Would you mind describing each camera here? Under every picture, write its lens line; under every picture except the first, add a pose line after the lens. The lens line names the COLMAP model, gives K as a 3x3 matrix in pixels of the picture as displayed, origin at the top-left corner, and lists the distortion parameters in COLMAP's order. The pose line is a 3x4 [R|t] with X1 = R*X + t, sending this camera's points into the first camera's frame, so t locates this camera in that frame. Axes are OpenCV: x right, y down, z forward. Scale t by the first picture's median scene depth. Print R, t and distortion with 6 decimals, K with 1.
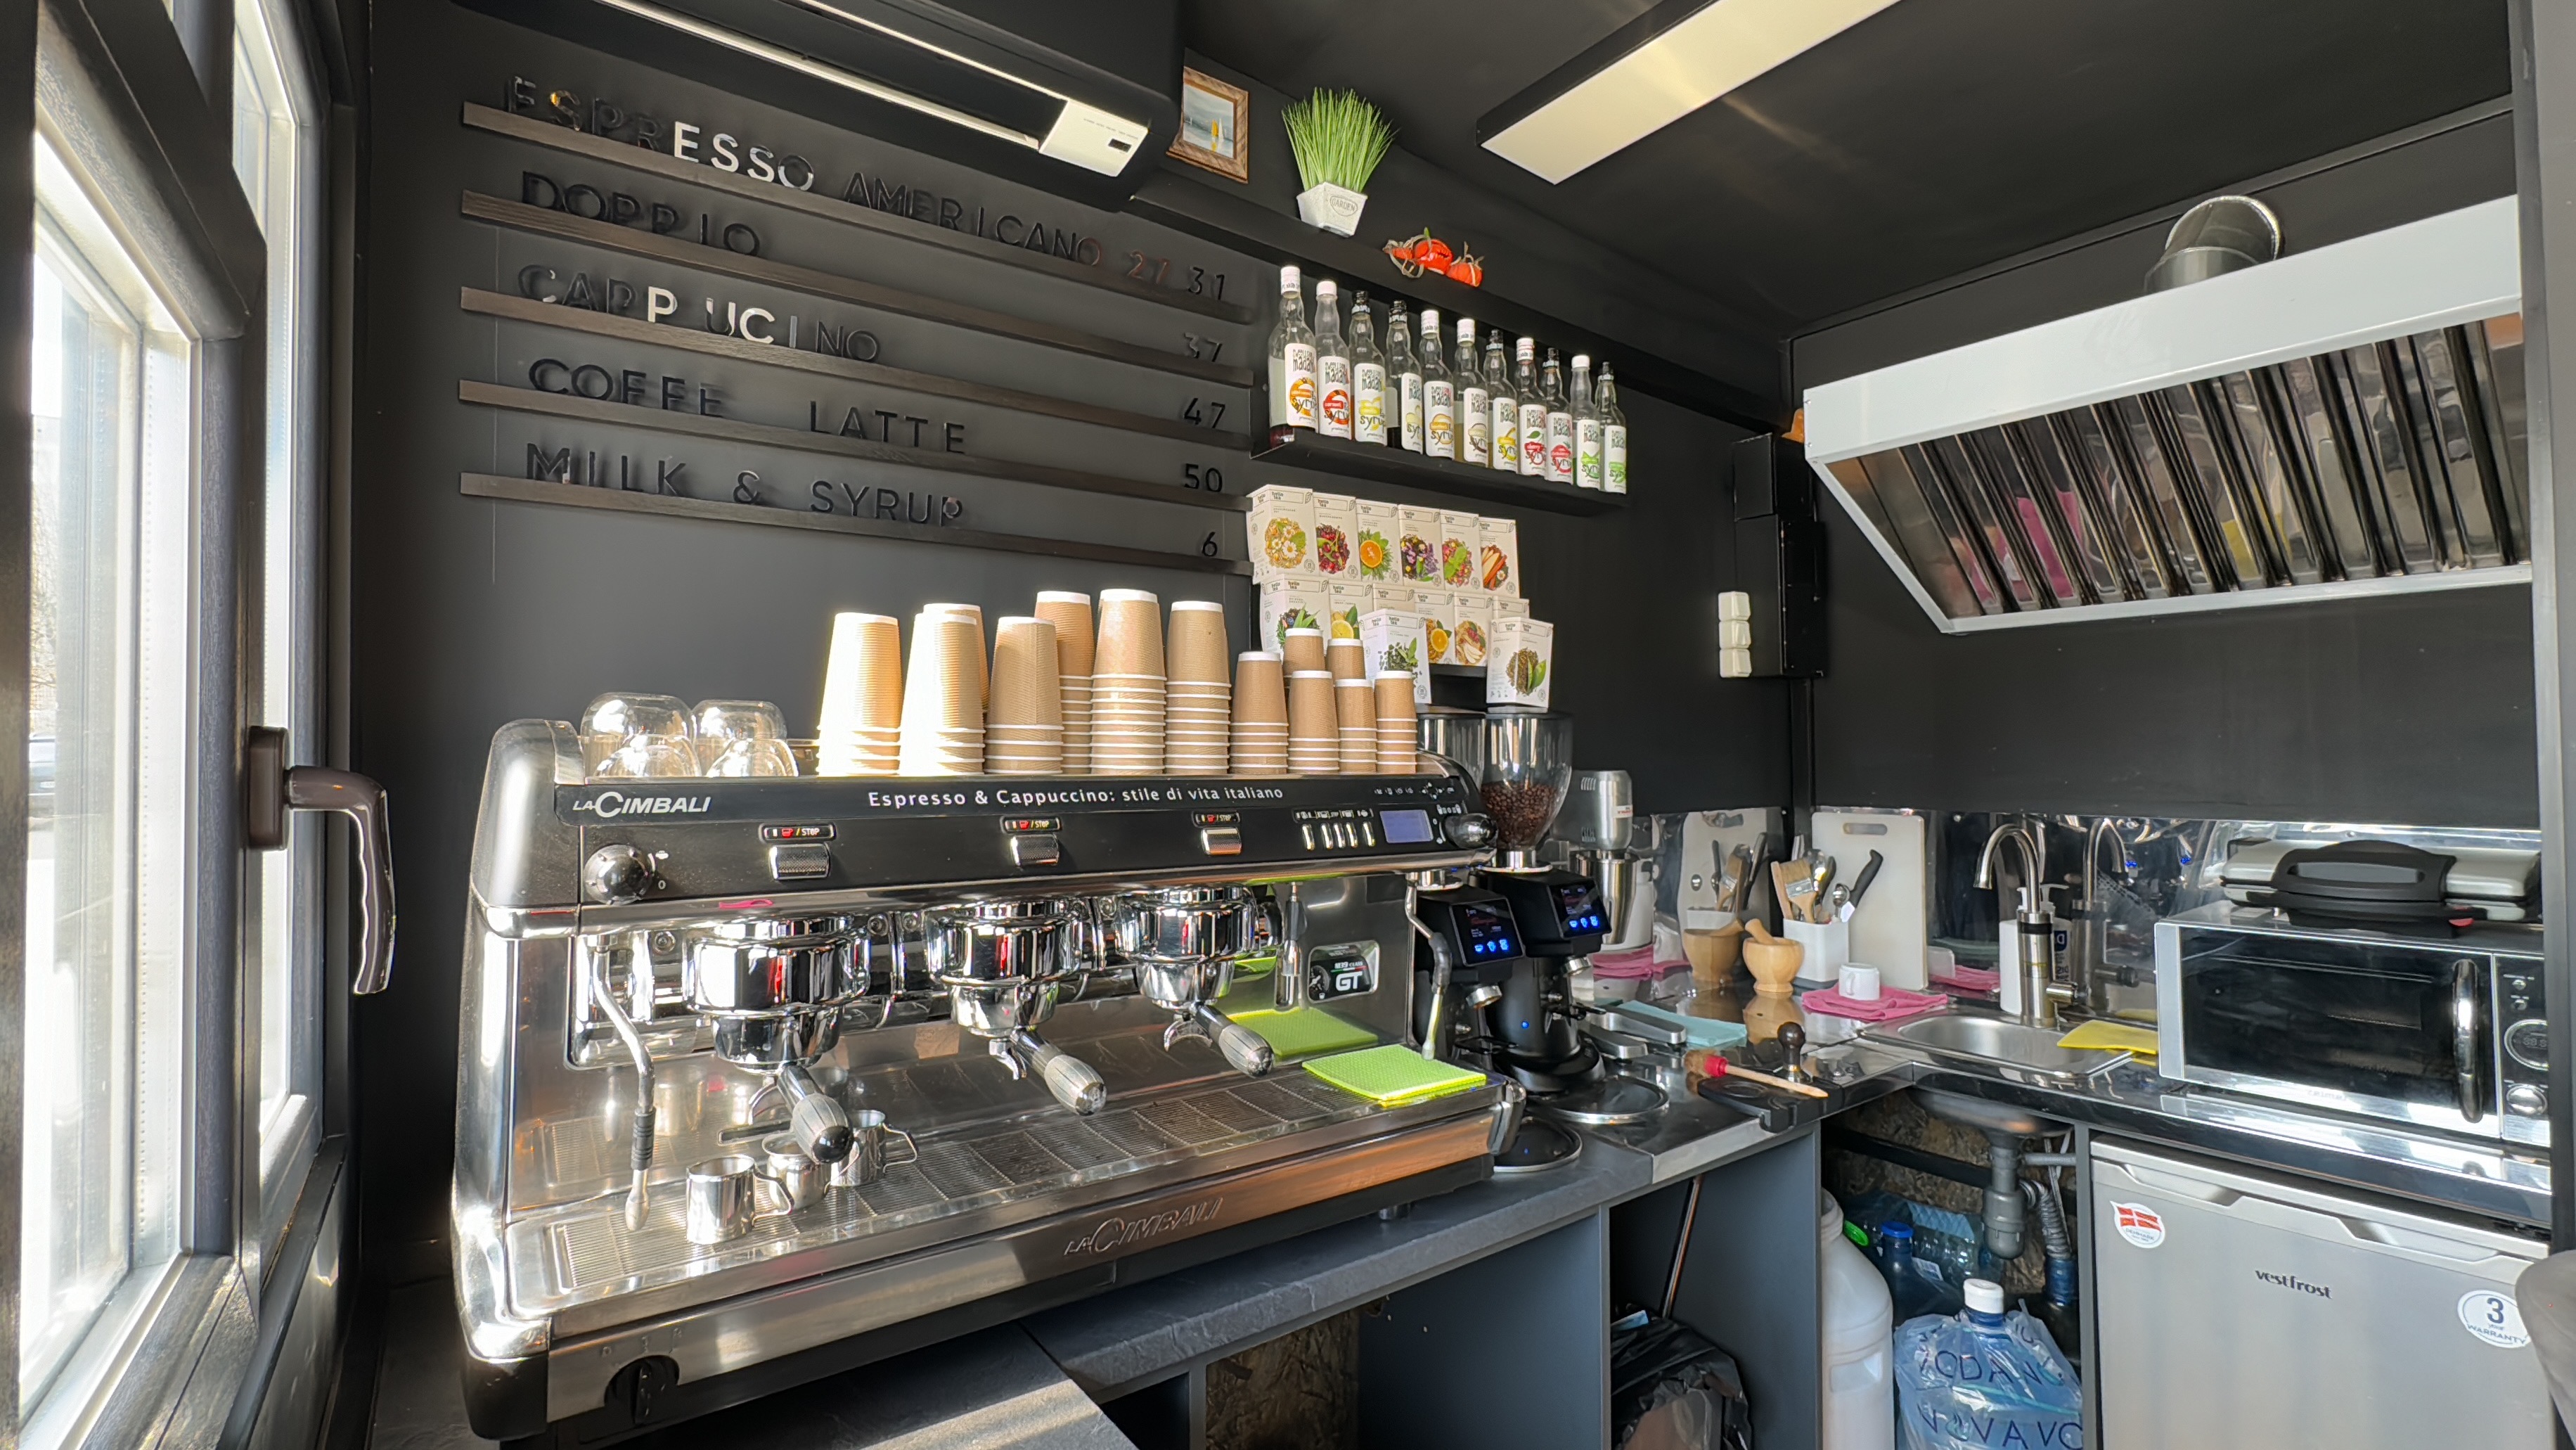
lens RADIAL K [[1128.3, 0, 1289.8], [0, 1128.3, 727.0], [0, 0, 1]] dist [-0.002707, -0.000049]
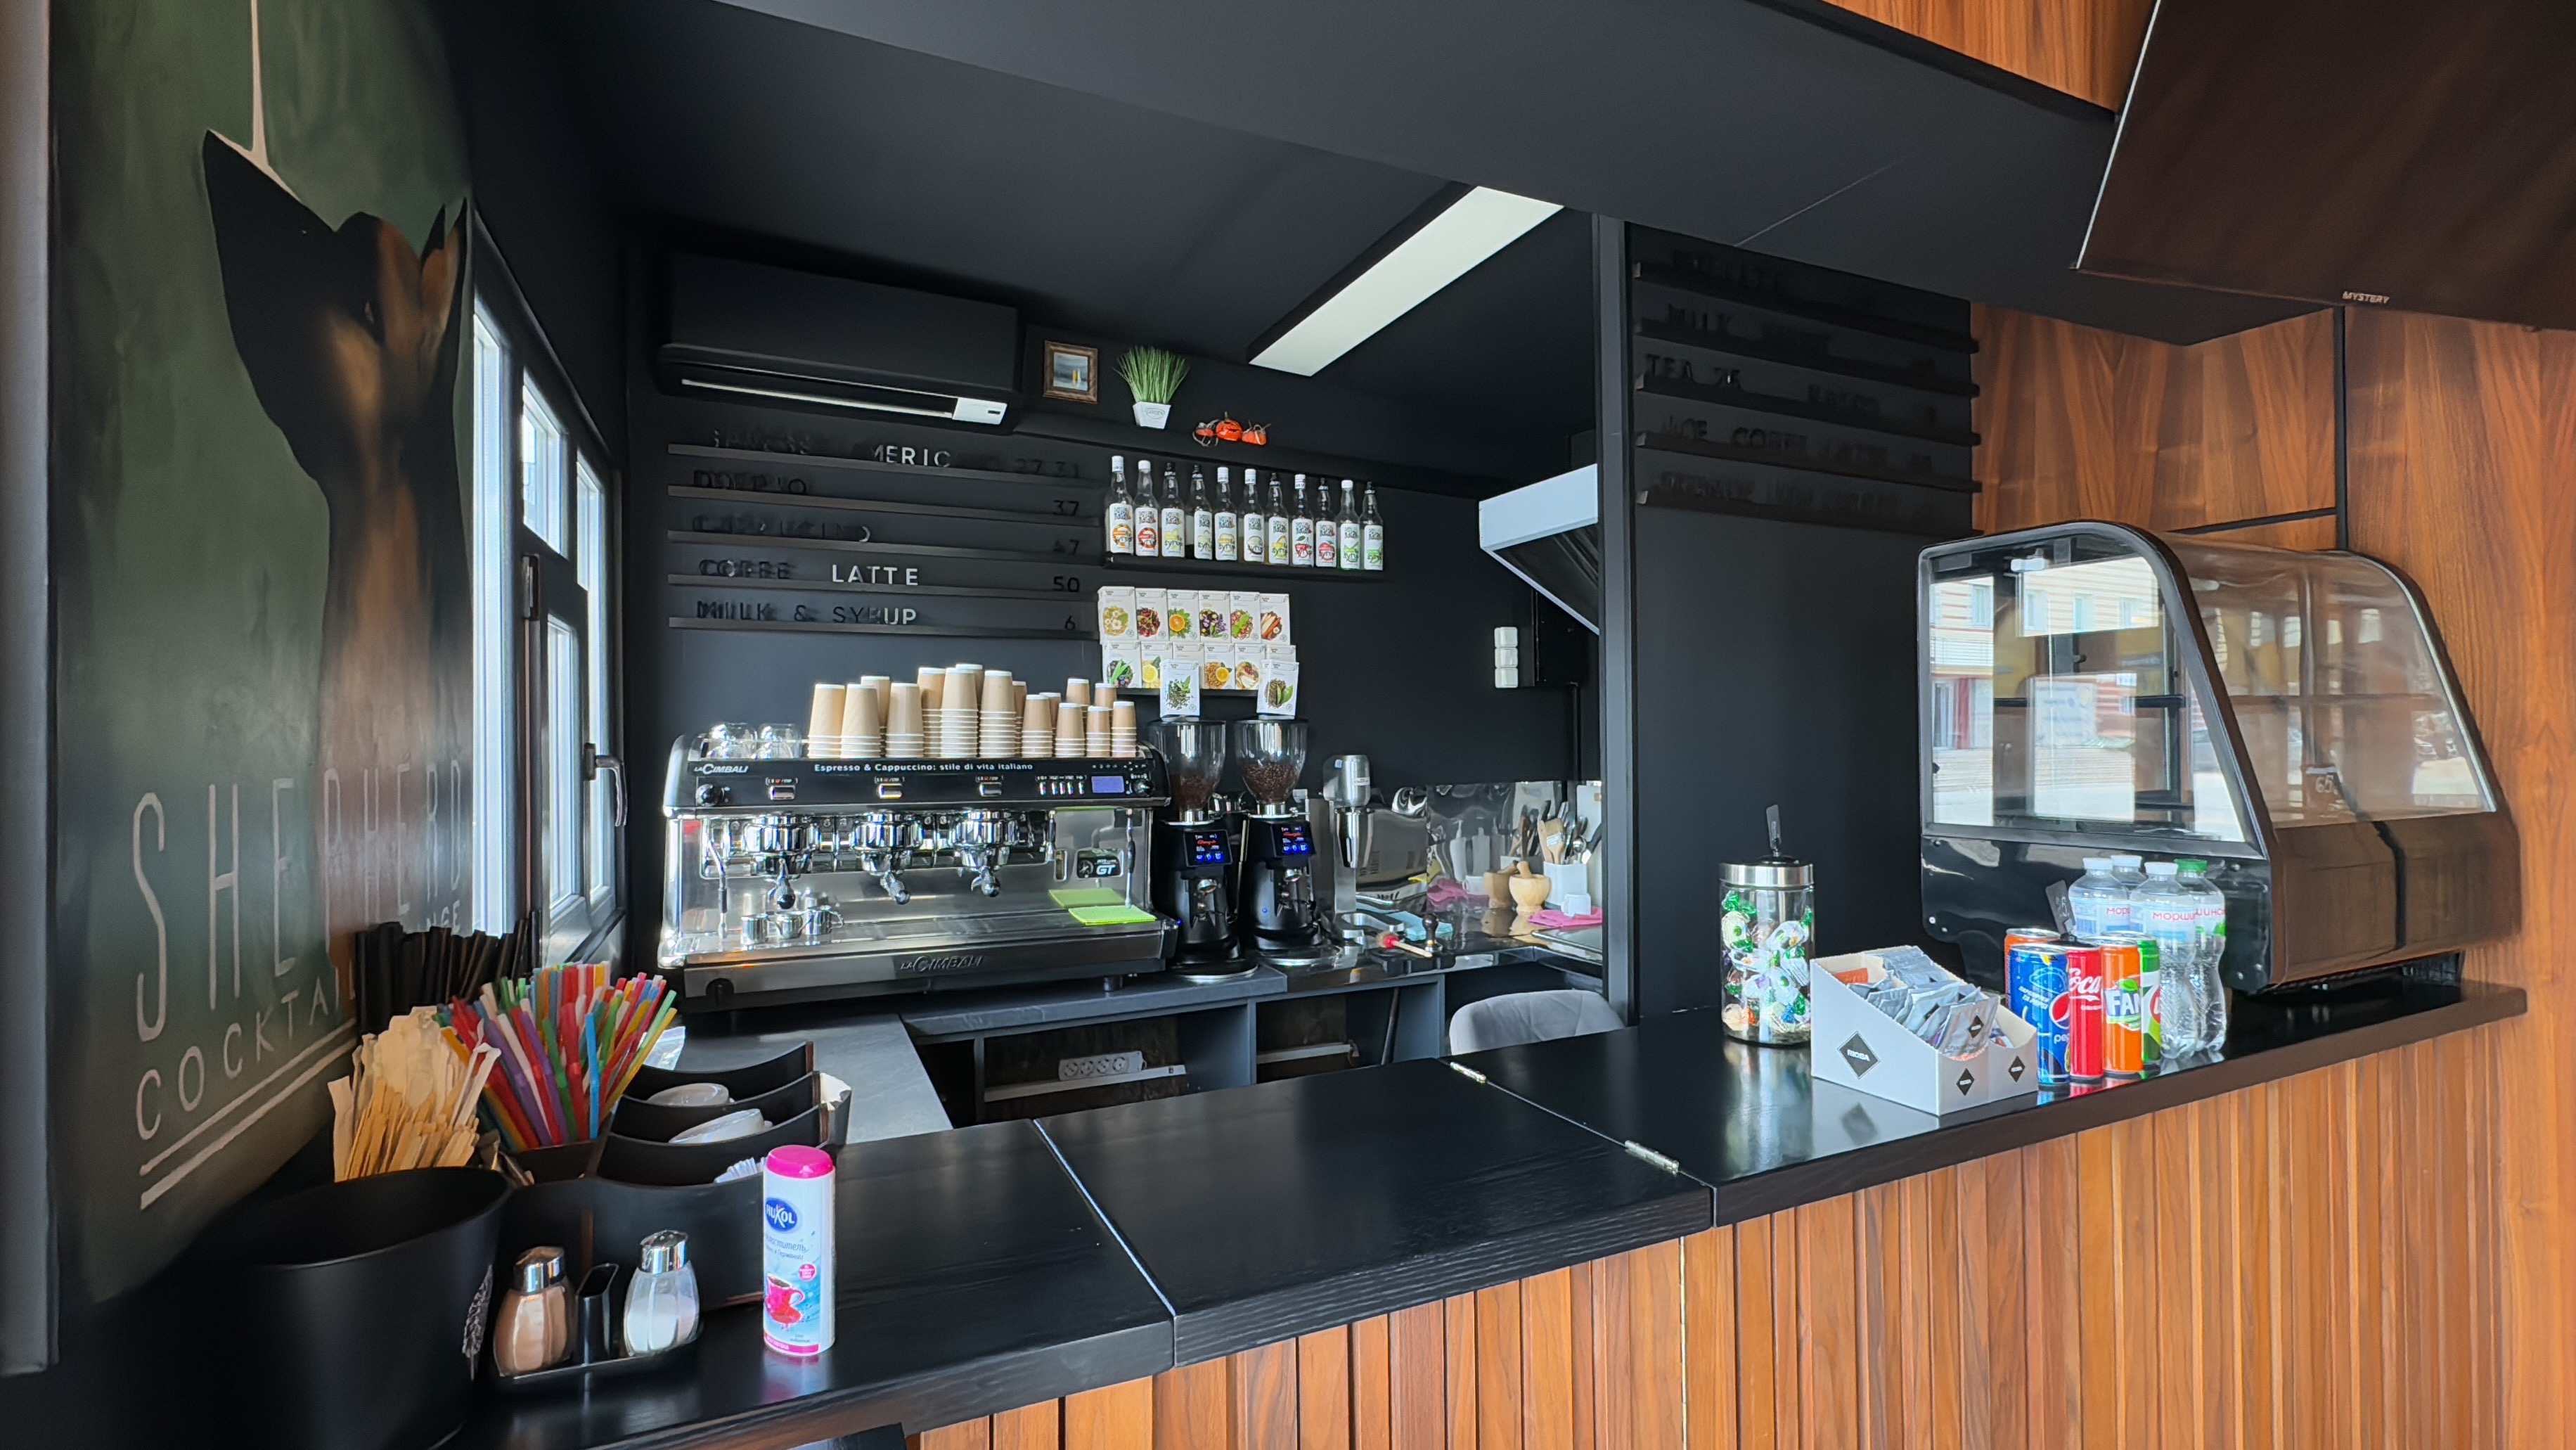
lens RADIAL K [[1128.3, 0, 1289.4], [0, 1128.3, 726.4], [0, 0, 1]] dist [-0.002707, -0.000049]
pose [[0.982131, -0.002955, -0.188174, 0.580583], [0.005876, 0.999871, 0.014966, -0.028654], [0.188106, -0.015804, 0.982022, -0.625186]]
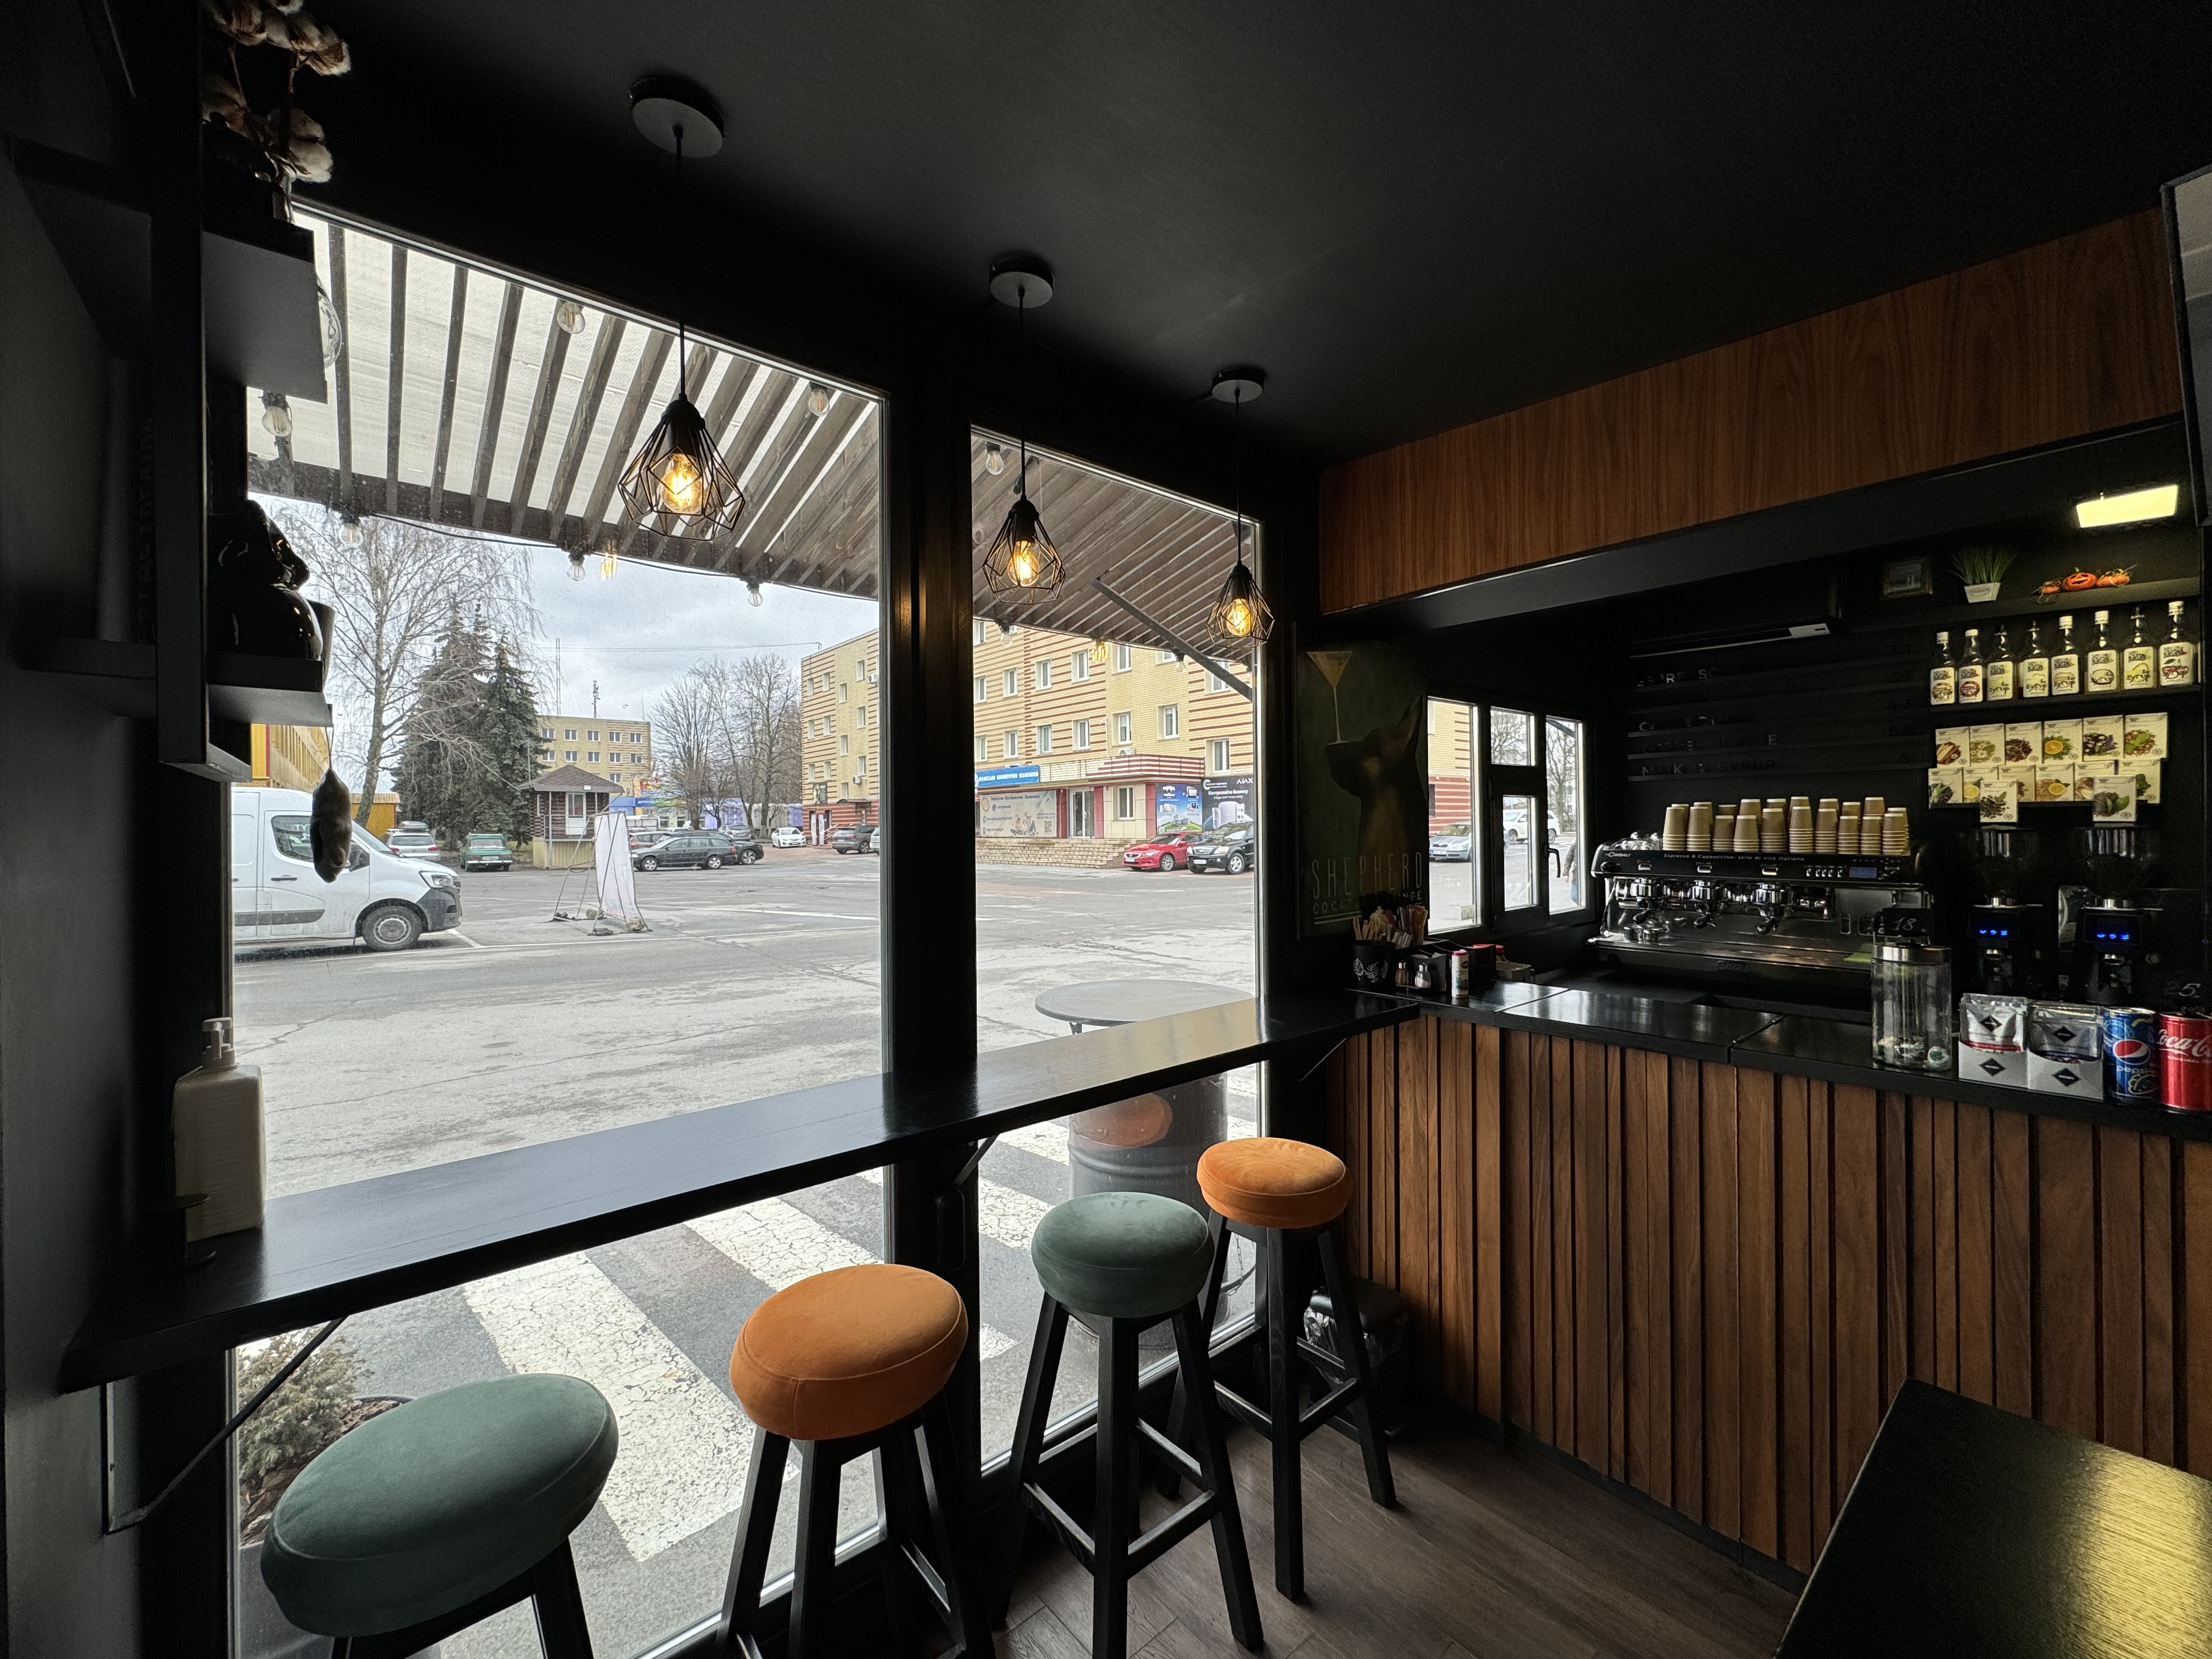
lens RADIAL K [[878.2, 0, 1109.6], [0, 878.2, 831.6], [0, 0, 1]] dist [-0.002432, 0.000358]
pose [[0.078799, 0.008882, -0.996851, 1.671832], [0.034887, 0.999323, 0.011662, -0.085680], [0.996280, -0.035696, 0.078436, -0.847597]]
